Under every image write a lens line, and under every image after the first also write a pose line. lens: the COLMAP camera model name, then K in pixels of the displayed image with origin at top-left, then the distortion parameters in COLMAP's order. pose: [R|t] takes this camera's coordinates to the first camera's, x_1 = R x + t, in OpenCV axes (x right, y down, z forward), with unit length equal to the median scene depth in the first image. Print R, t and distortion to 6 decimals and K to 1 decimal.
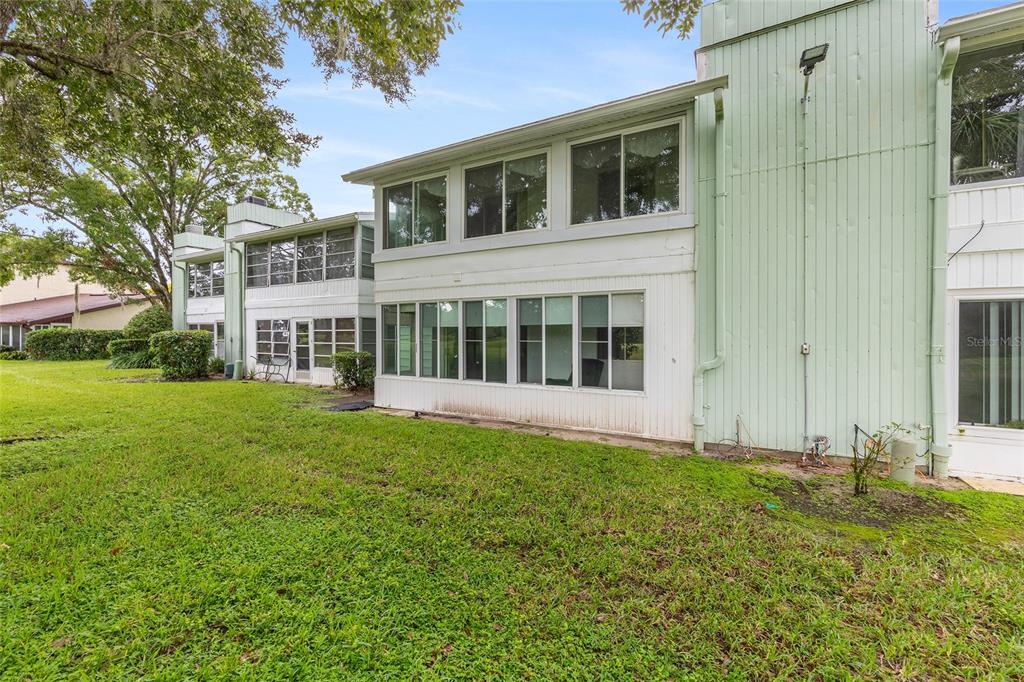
lens RADIAL K [[416.0, 0, 512.3], [0, 416.0, 335.4], [0, 0, 1]] dist [0.001976, -0.000412]
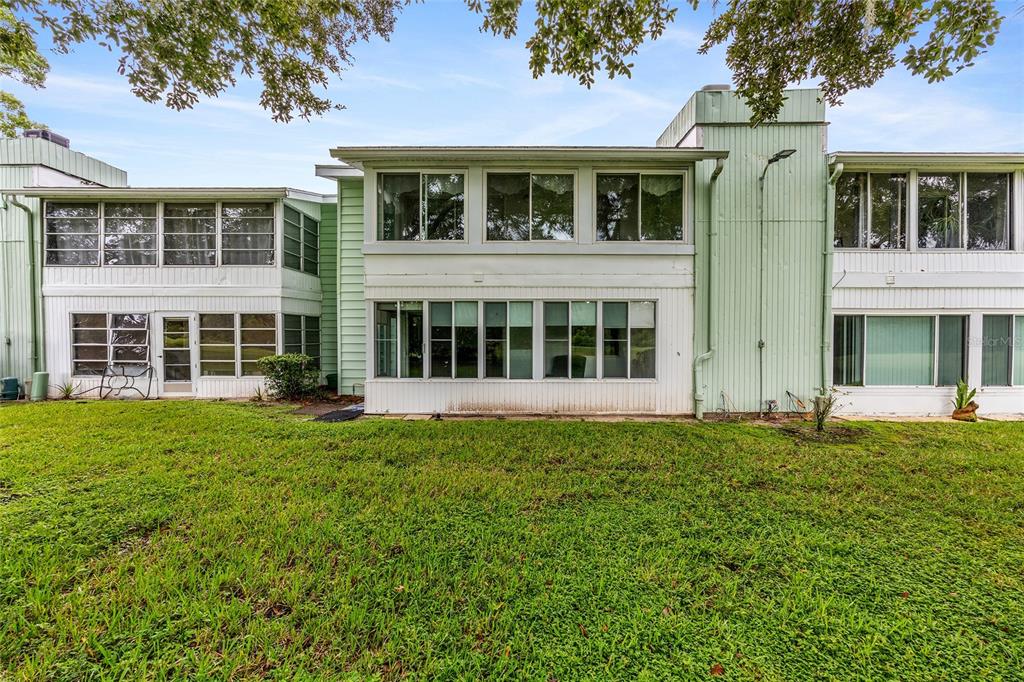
lens RADIAL K [[416.0, 0, 518.7], [0, 416.0, 344.7], [0, 0, 1]] dist [0.001976, -0.000412]
pose [[0.880236, -0.005625, 0.474504, -0.555768], [-0.001071, 0.999904, 0.013839, 0.010368], [-0.474536, -0.012689, 0.880145, 0.060730]]
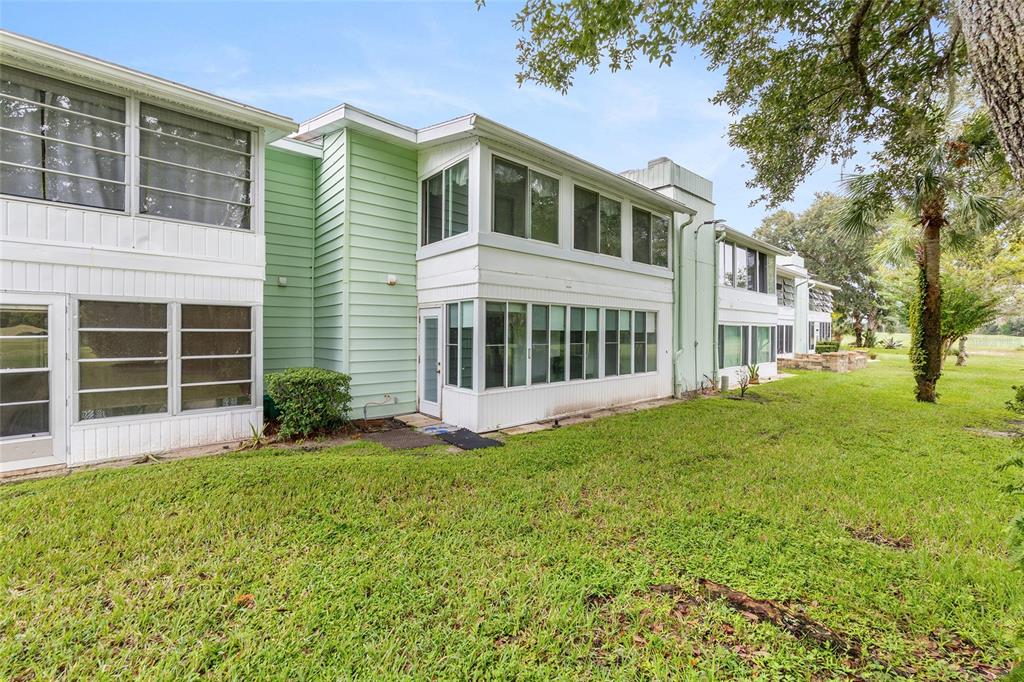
lens RADIAL K [[416.0, 0, 512.3], [0, 416.0, 336.3], [0, 0, 1]] dist [0.001976, -0.000412]
pose [[0.343494, -0.002882, 0.939150, -1.224842], [0.001487, 0.999996, 0.002525, -0.009985], [-0.939154, 0.000529, 0.343497, 0.814180]]
